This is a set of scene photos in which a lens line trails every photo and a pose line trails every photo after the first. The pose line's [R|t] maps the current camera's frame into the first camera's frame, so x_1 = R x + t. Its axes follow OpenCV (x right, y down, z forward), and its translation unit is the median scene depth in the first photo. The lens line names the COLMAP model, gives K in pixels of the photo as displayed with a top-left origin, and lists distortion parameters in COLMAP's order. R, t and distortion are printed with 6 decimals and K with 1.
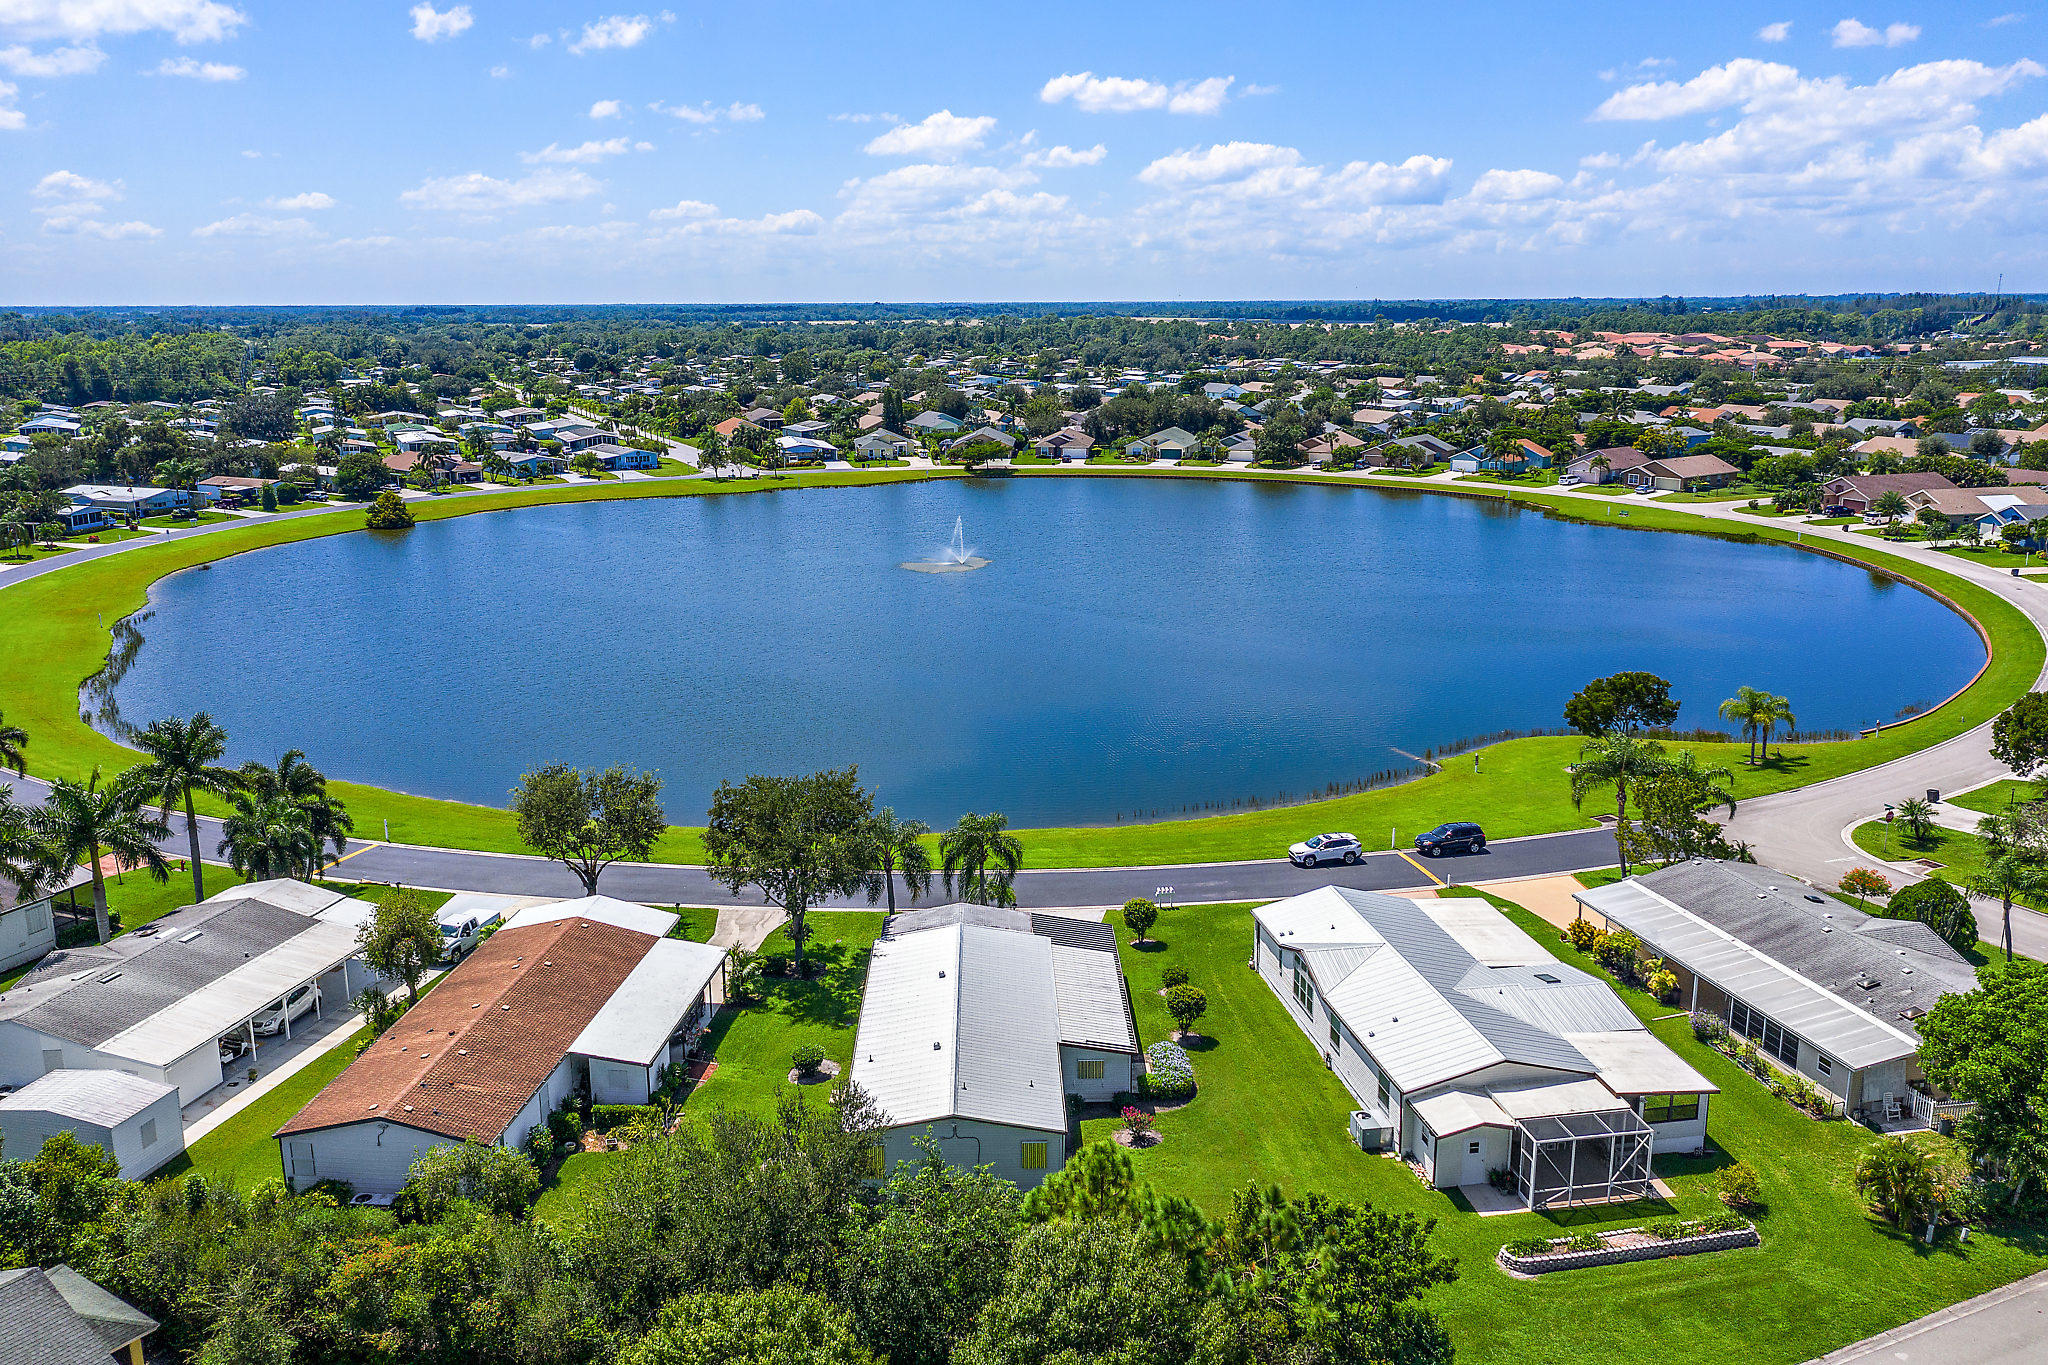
lens RADIAL K [[1617.0, 0, 1028.2], [0, 1617.0, 667.7], [0, 0, 1]] dist [-0.000649, 0.011066]
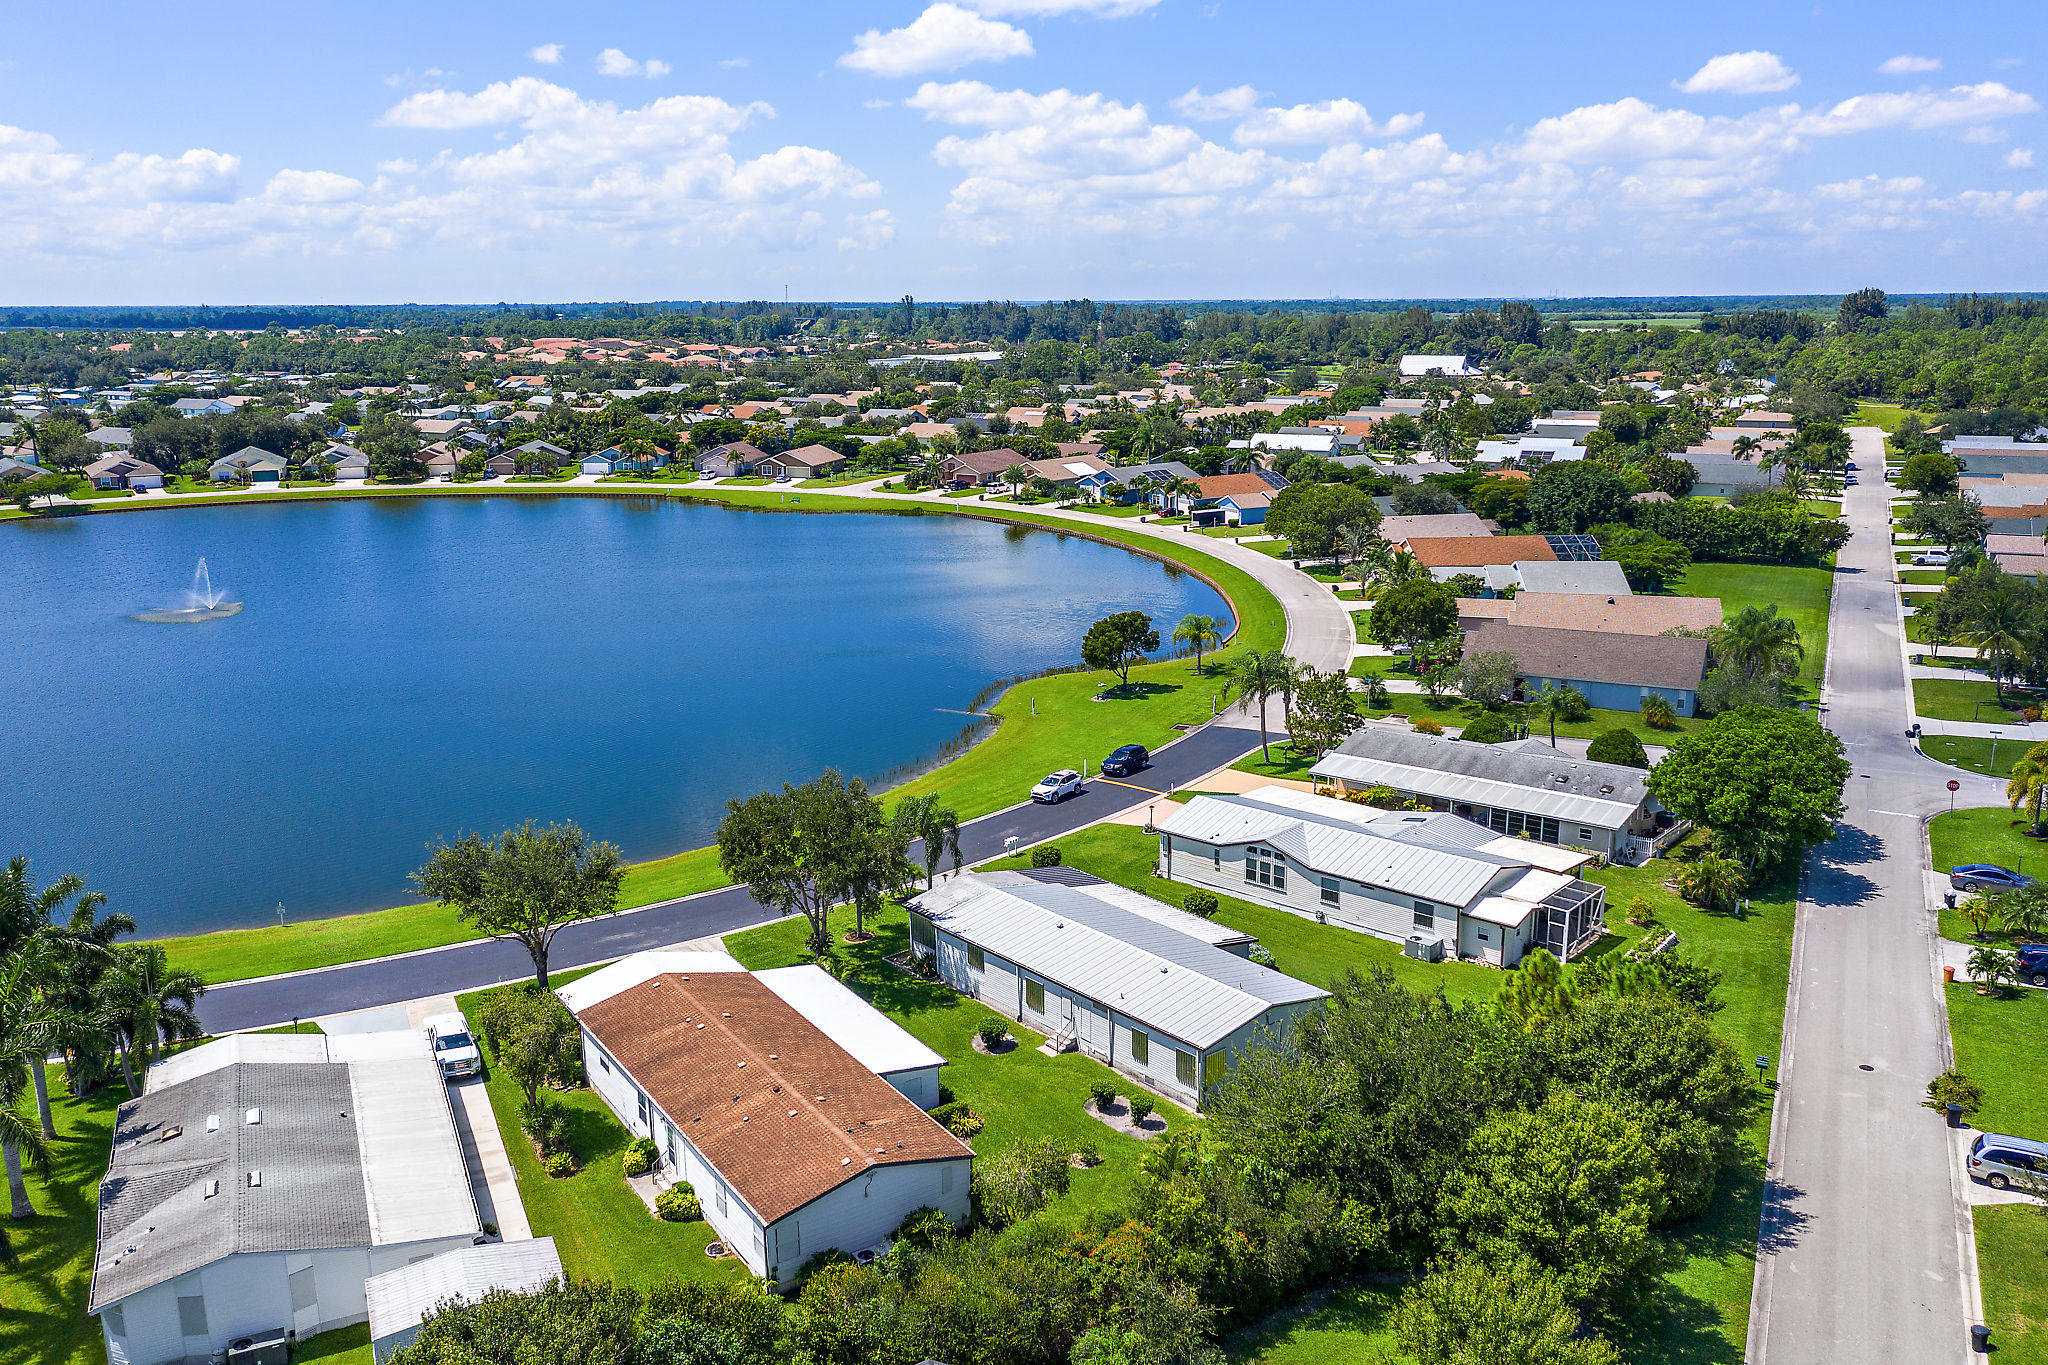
lens RADIAL K [[1595.0, 0, 1024.0], [0, 1595.0, 682.5], [0, 0, 1]] dist [-0.001301, 0.005469]
pose [[0.774924, -0.143722, 0.615498, -0.171992], [0.138626, 0.988741, 0.056343, -0.009314], [-0.616665, 0.041663, 0.786122, 0.037443]]
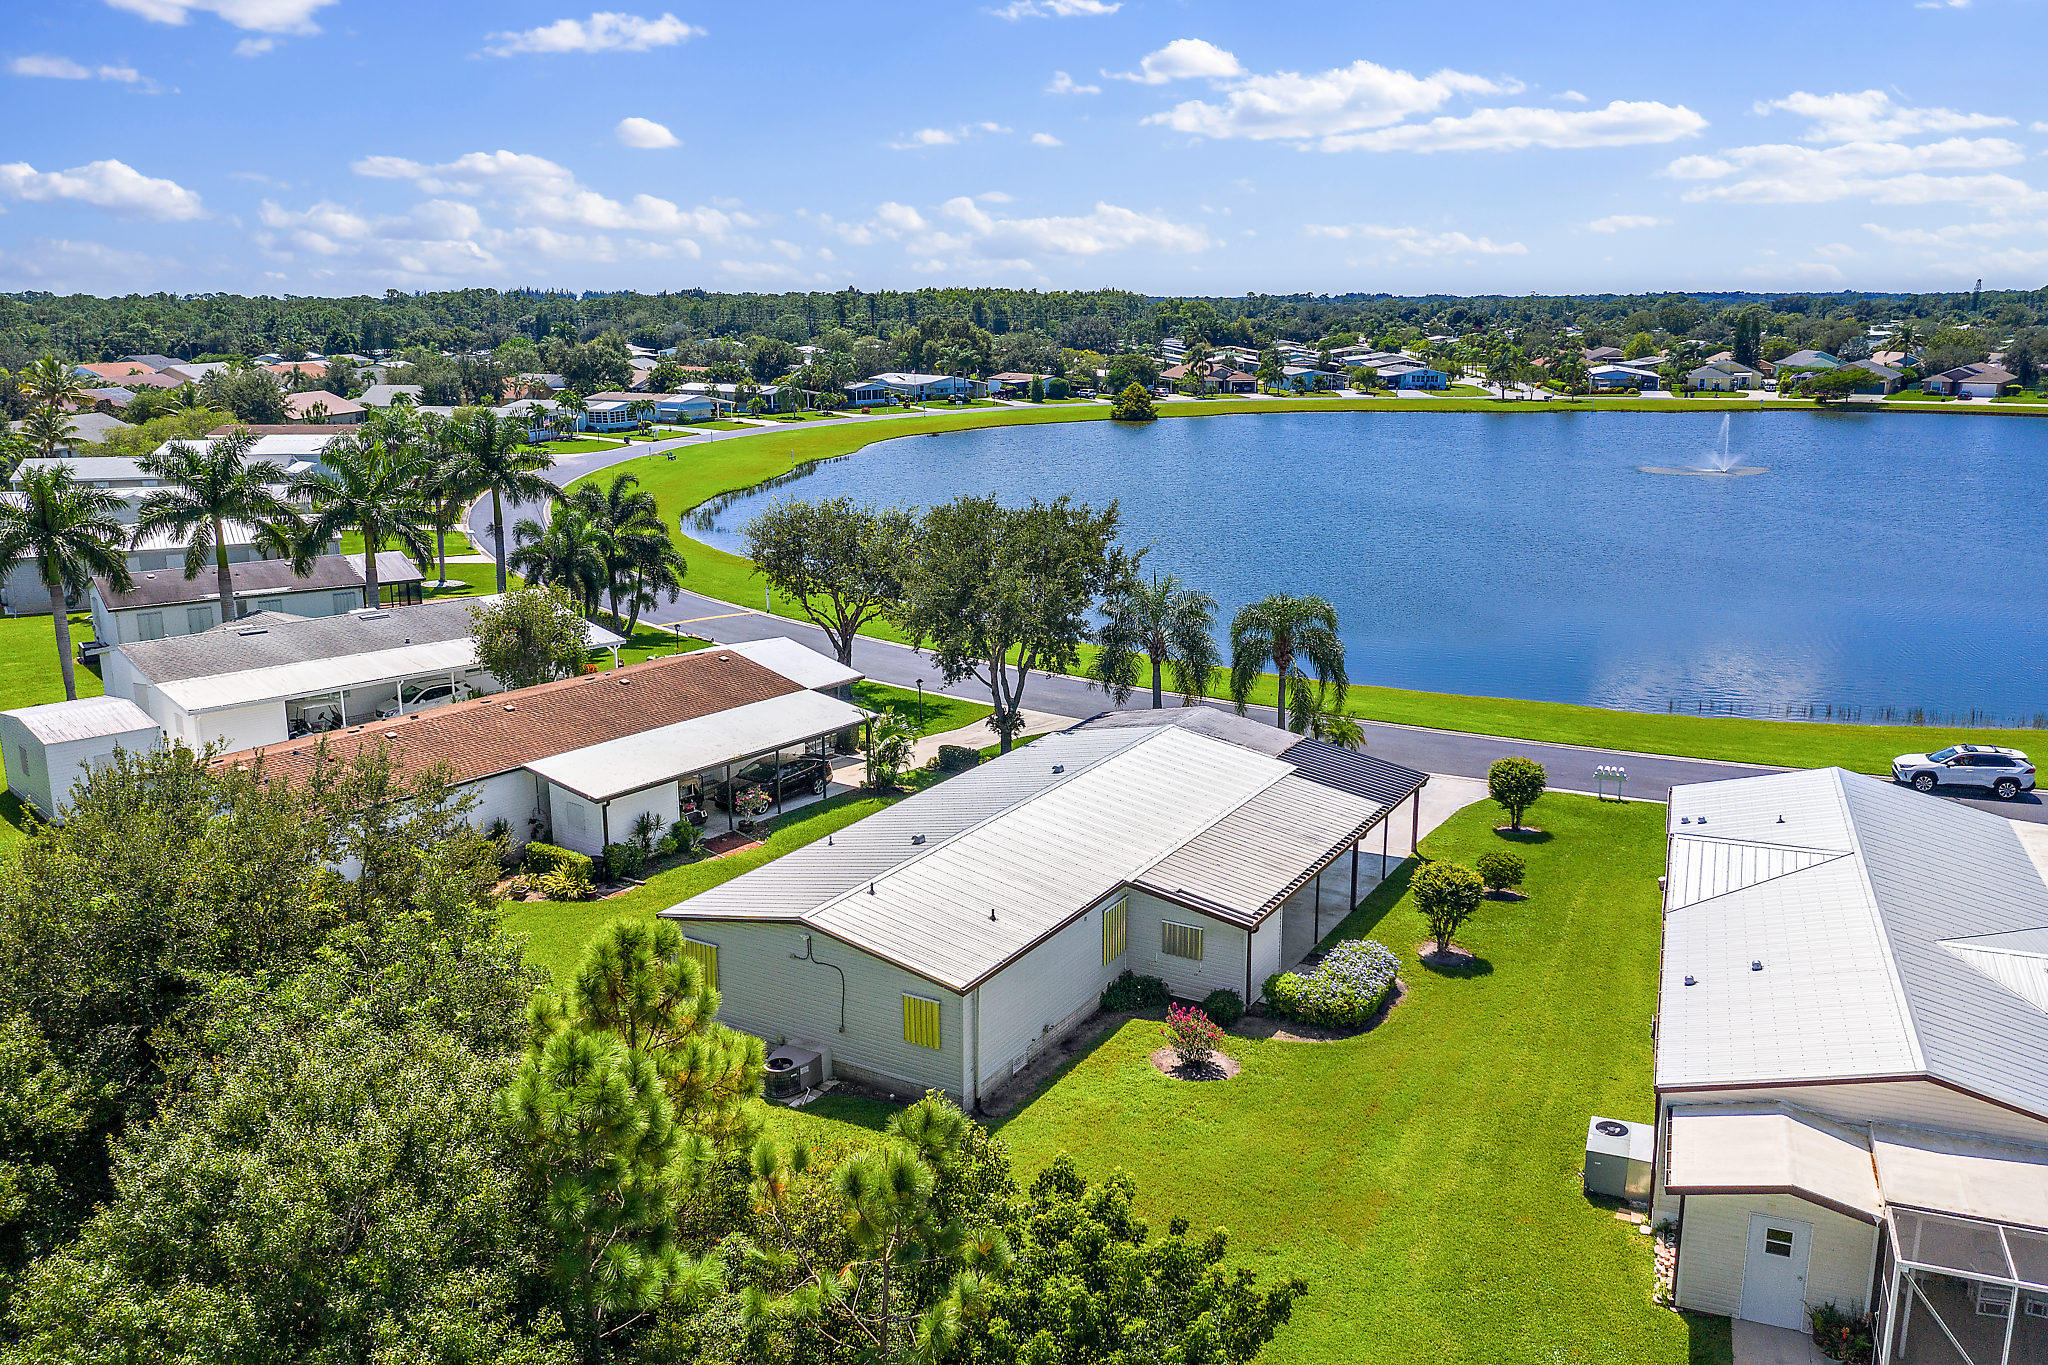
lens RADIAL K [[1617.0, 0, 1028.2], [0, 1617.0, 667.7], [0, 0, 1]] dist [-0.000649, 0.011066]
pose [[0.850555, 0.114732, -0.513219, 0.062894], [-0.113274, 0.992973, 0.034254, 0.030786], [0.513543, 0.028999, 0.857574, 0.105483]]
